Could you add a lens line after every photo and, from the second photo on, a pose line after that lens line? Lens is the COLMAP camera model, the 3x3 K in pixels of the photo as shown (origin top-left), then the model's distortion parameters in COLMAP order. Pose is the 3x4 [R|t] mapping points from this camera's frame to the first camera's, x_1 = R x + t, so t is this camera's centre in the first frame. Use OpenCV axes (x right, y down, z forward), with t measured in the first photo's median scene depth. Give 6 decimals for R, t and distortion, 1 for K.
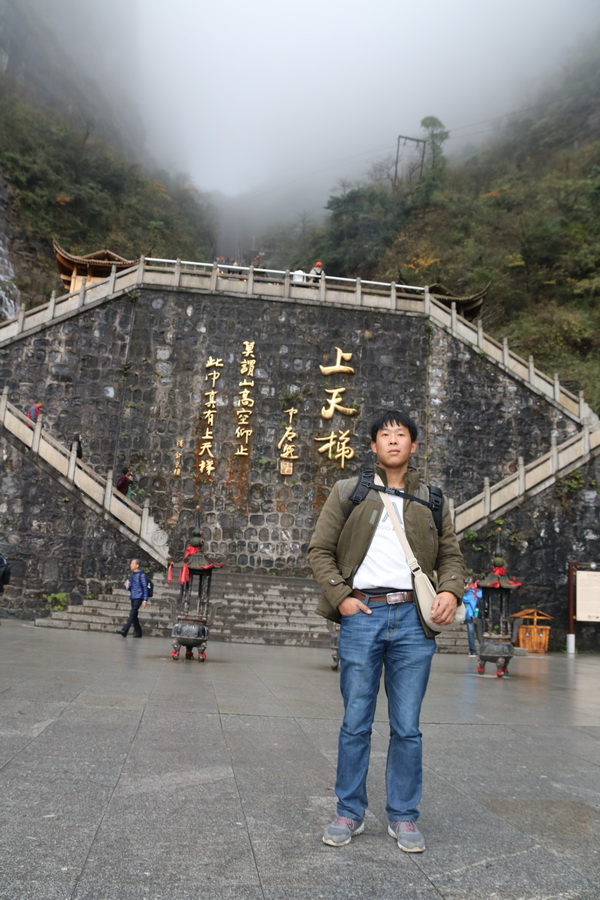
lens RADIAL K [[743.9, 0, 296.8], [0, 743.9, 438.4], [0, 0, 1]] dist [-0.195803, 0.151733]
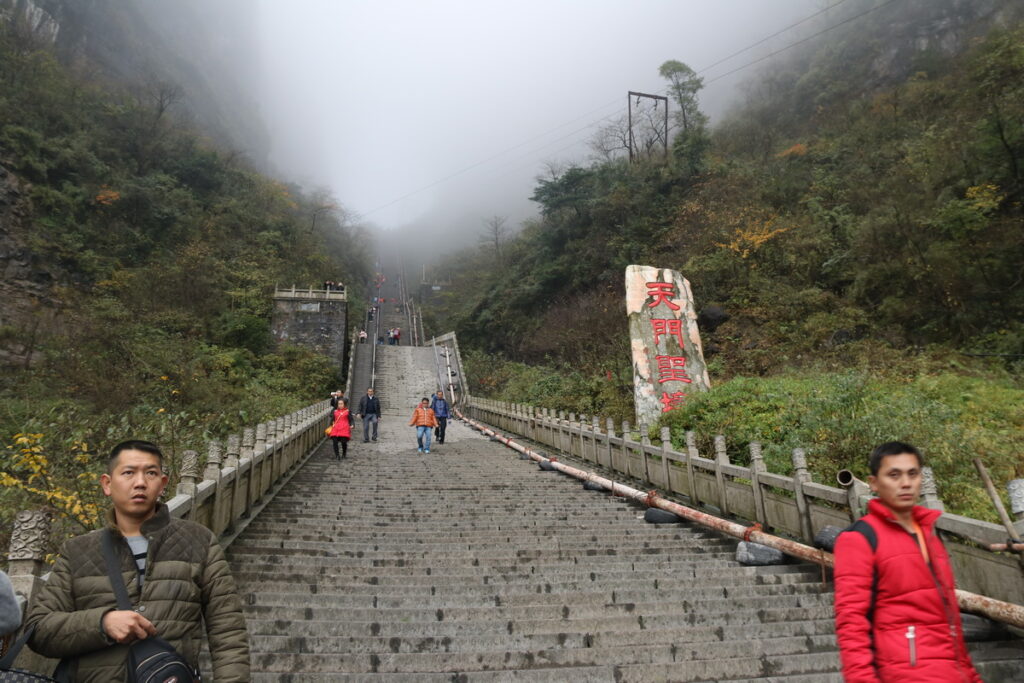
lens RADIAL K [[846.4, 0, 512.0], [0, 846.4, 341.5], [0, 0, 1]] dist [-0.195803, 0.151733]
pose [[0.996055, -0.074553, 0.048121, -0.026613], [0.082740, 0.976271, -0.200124, -0.045472], [-0.032059, 0.203316, 0.978588, 0.314566]]
